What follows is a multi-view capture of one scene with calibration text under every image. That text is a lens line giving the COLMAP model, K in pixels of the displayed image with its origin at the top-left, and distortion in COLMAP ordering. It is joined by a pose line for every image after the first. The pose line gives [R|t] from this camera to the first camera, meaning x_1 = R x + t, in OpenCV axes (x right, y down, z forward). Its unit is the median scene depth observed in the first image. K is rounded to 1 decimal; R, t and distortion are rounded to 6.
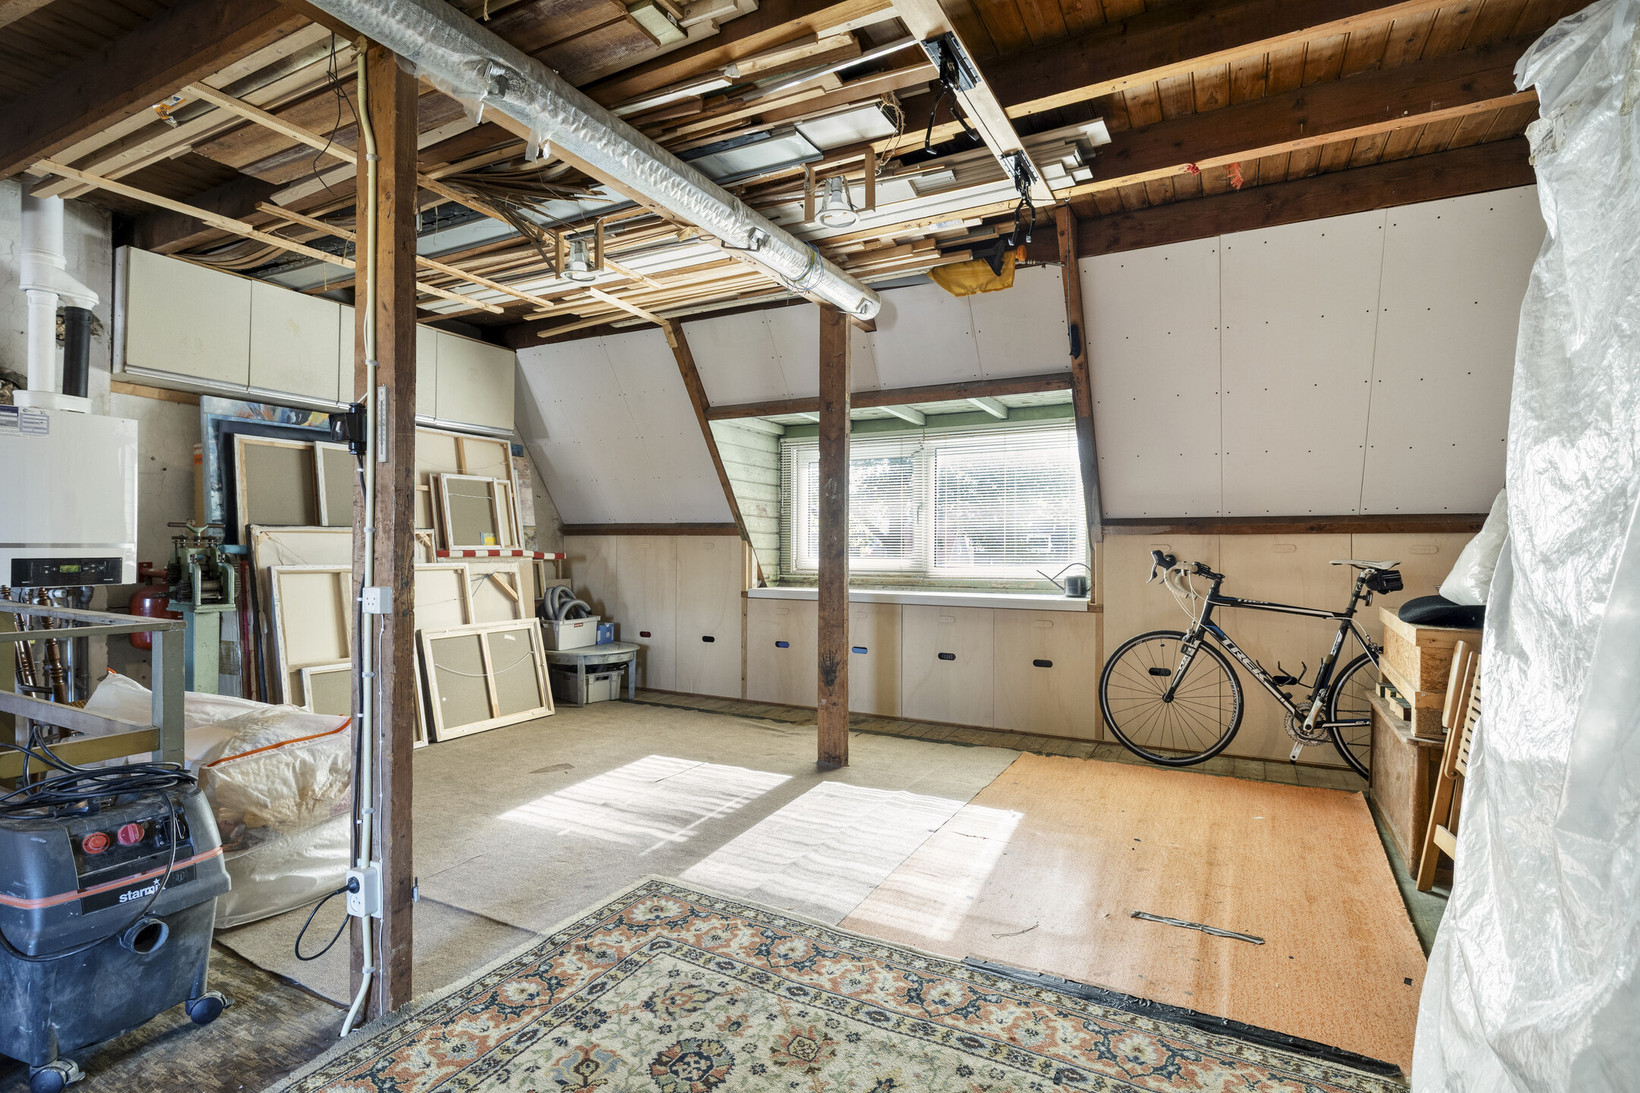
lens RADIAL K [[796.4, 0, 828.7], [0, 796.4, 547.0], [0, 0, 1]] dist [0.000442, 0.000091]
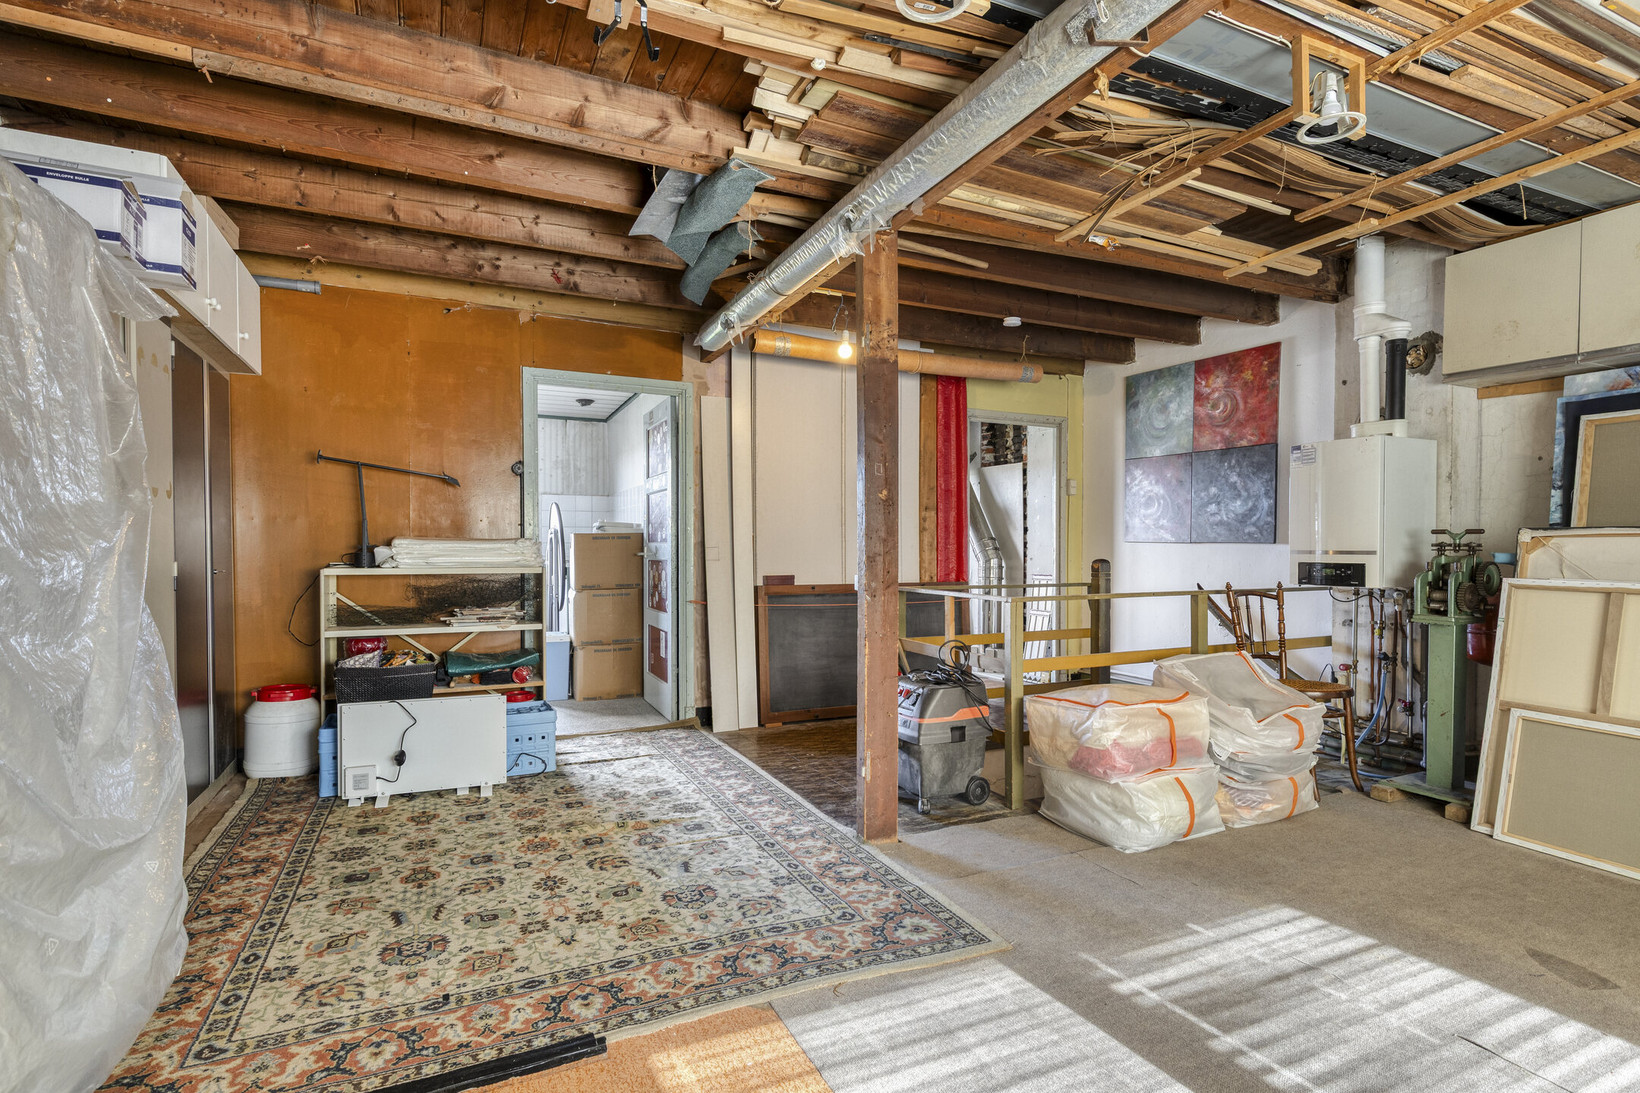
lens RADIAL K [[796.4, 0, 828.7], [0, 796.4, 547.0], [0, 0, 1]] dist [0.000442, 0.000091]
pose [[-0.597304, -0.006527, -0.801988, 0.739877], [-0.006869, 0.999972, -0.003022, -0.001400], [0.801985, 0.003703, -0.597332, 1.772919]]
